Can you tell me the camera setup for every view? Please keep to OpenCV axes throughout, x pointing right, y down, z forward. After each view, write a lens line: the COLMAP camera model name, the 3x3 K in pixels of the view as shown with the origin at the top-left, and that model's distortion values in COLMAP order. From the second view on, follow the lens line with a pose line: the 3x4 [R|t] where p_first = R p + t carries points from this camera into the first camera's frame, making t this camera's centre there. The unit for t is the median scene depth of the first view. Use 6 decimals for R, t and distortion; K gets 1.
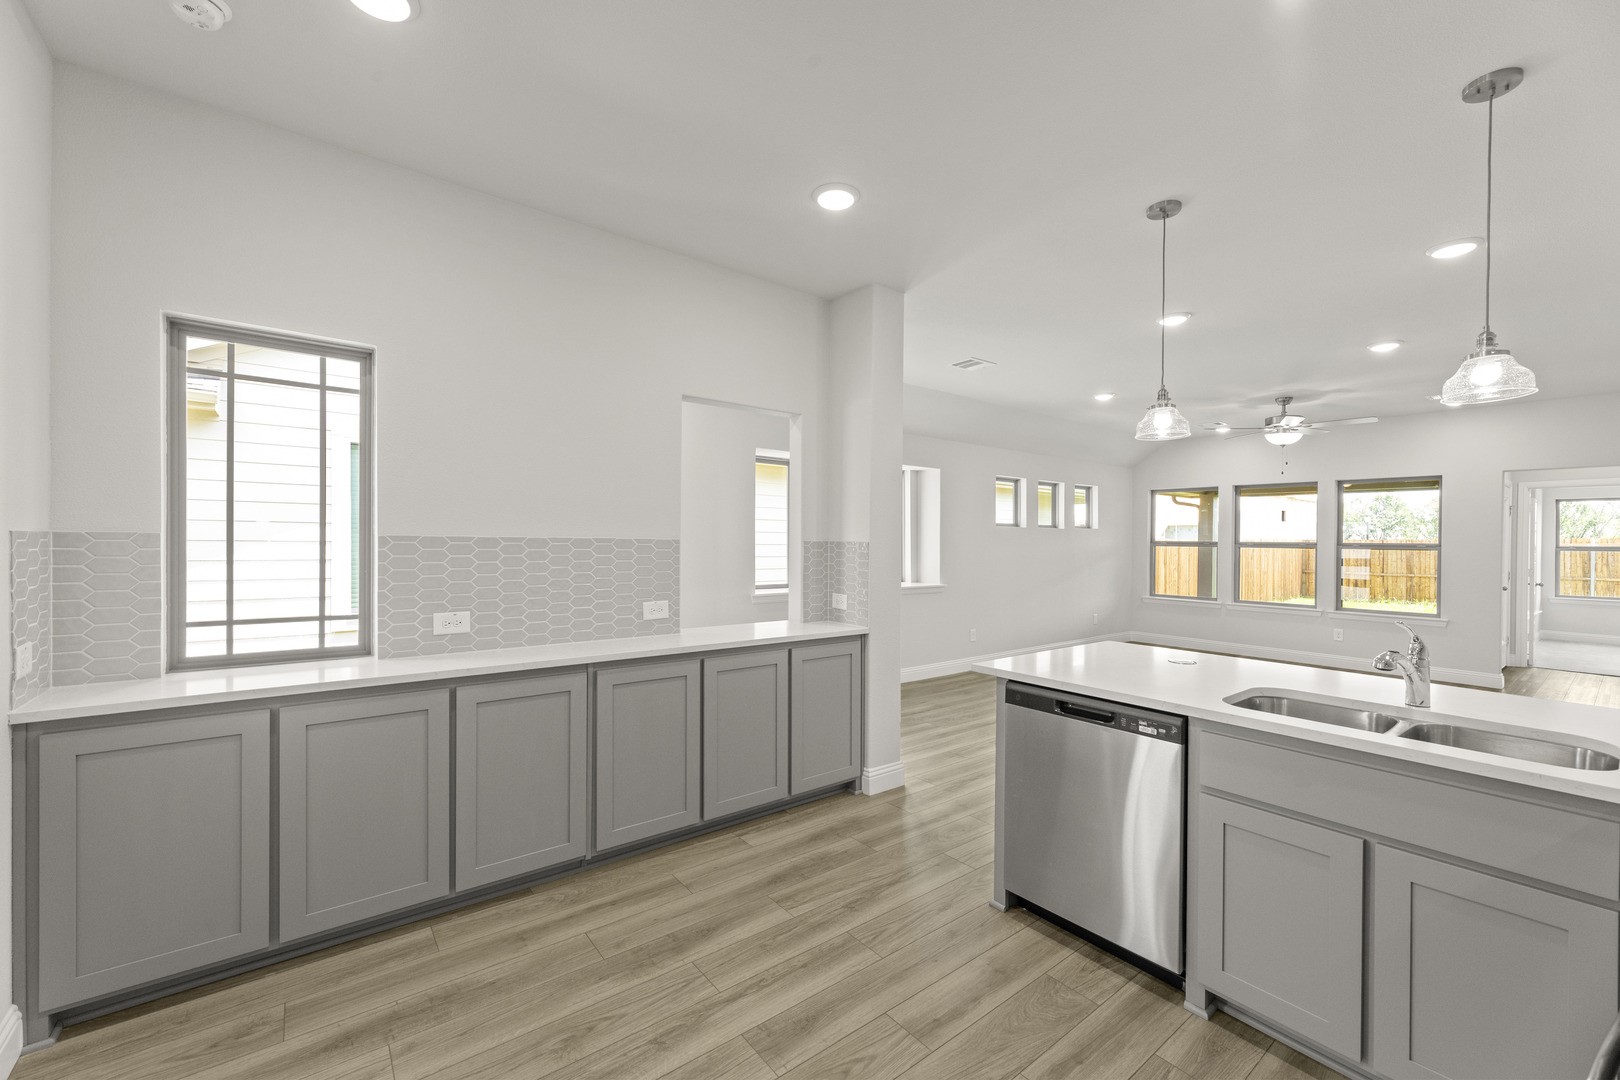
lens RADIAL K [[646.4, 0, 809.0], [0, 646.4, 541.6], [0, 0, 1]] dist [0.003135, -0.000581]
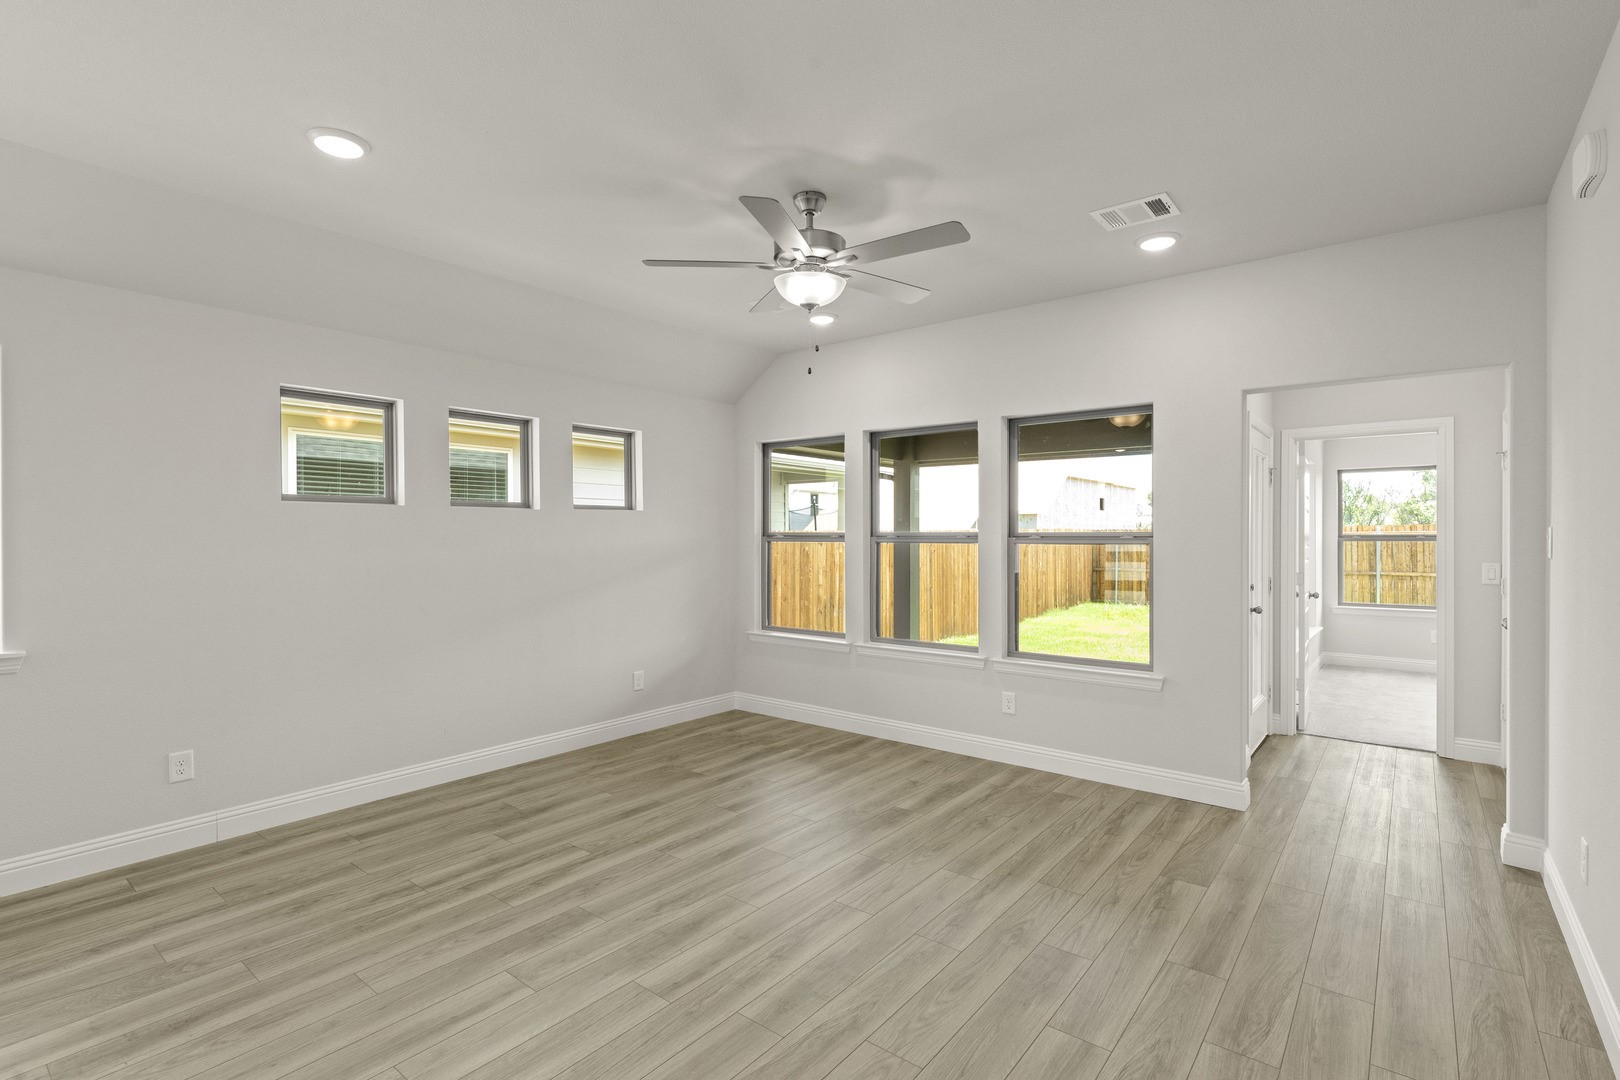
lens RADIAL K [[757.7, 0, 801.9], [0, 757.7, 542.9], [0, 0, 1]] dist [-0.003354, 0.001600]
pose [[0.973685, -0.011839, 0.227589, 0.486766], [0.010057, 0.999909, 0.008986, 0.003059], [-0.227675, -0.006461, 0.973716, 0.406265]]
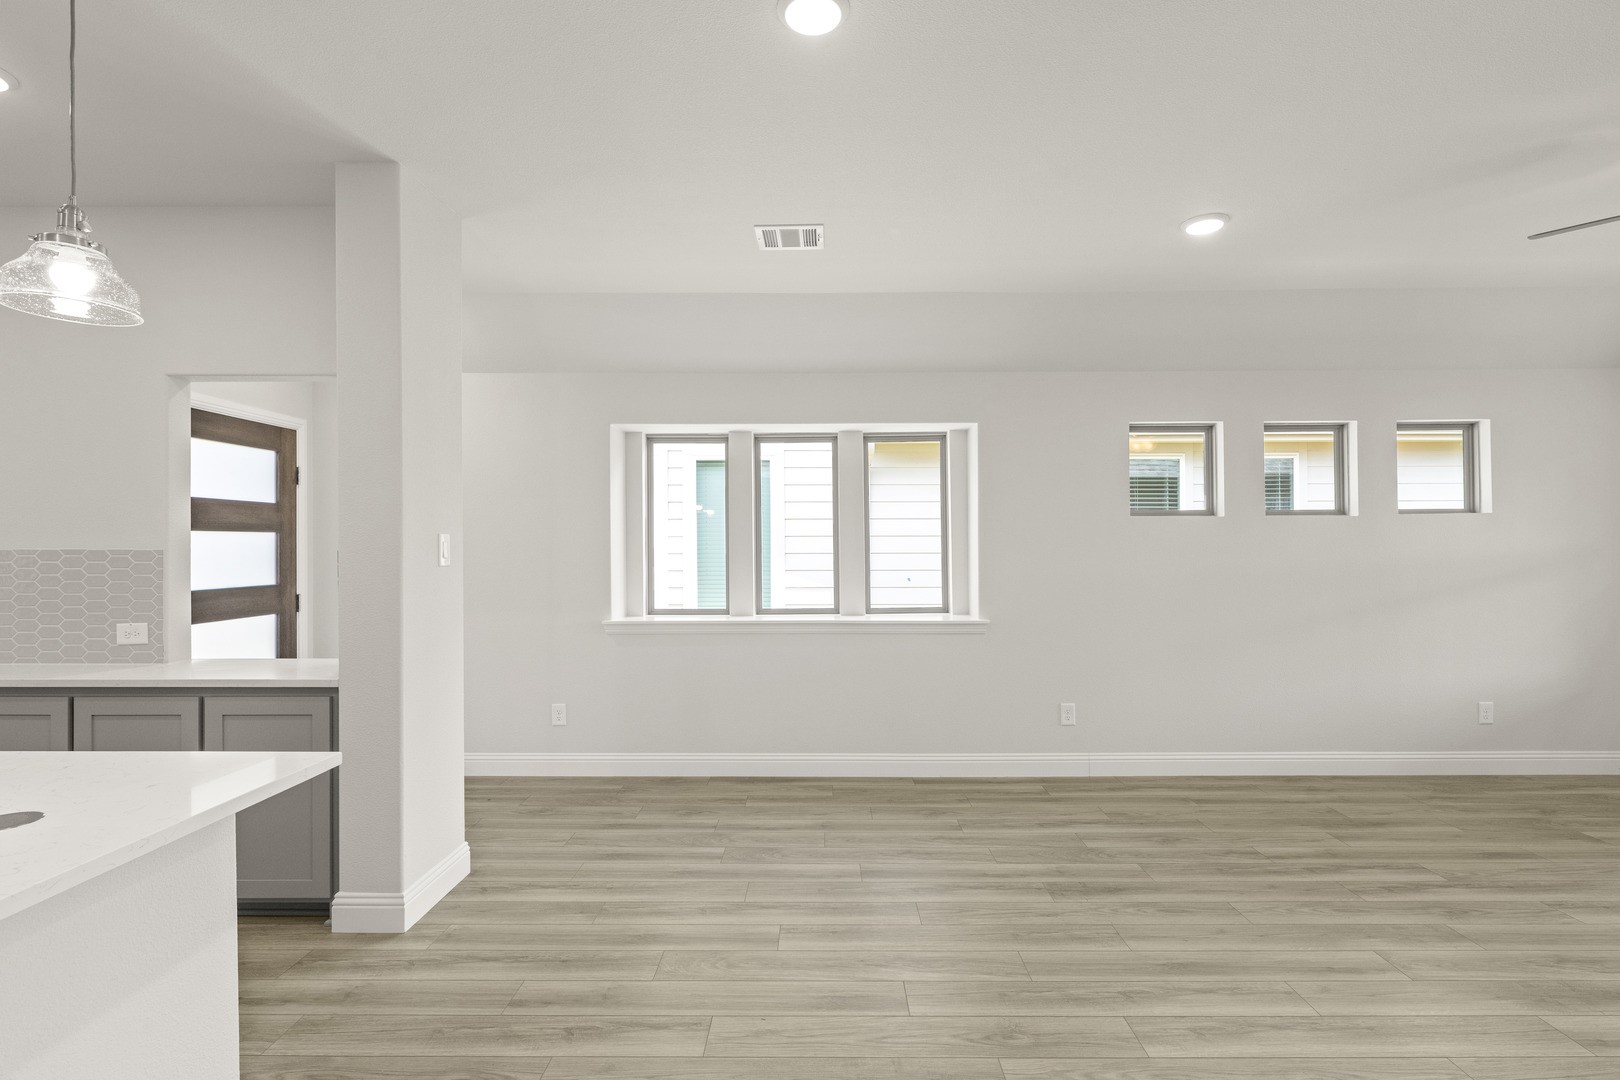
lens RADIAL K [[757.7, 0, 824.3], [0, 757.7, 548.2], [0, 0, 1]] dist [-0.003354, 0.001600]
pose [[0.790031, -0.007392, -0.613022, 0.450509], [0.006927, 0.999971, -0.003131, 0.001343], [0.613027, -0.001773, 0.790060, 0.319903]]
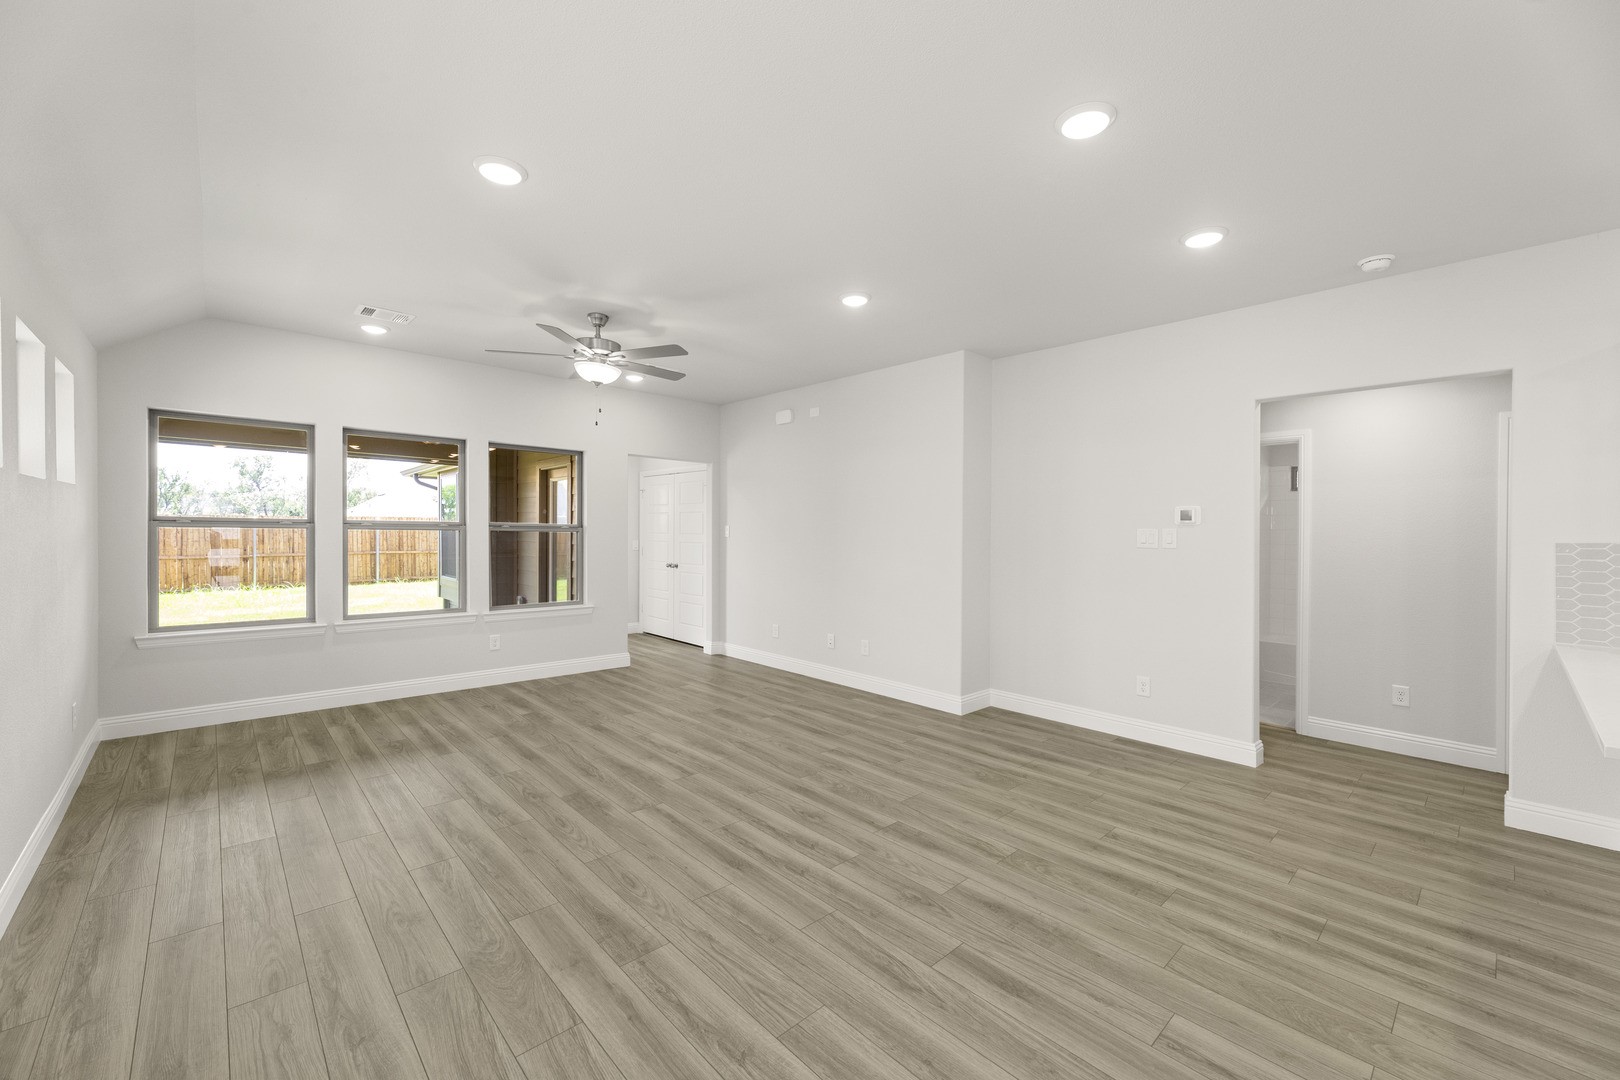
lens RADIAL K [[646.4, 0, 808.4], [0, 646.4, 545.6], [0, 0, 1]] dist [0.003135, -0.000581]
pose [[-0.084219, -0.032269, 0.995925, 0.021228], [-0.012828, 0.999428, 0.031298, 0.000504], [-0.996365, -0.010140, -0.084584, 0.668056]]
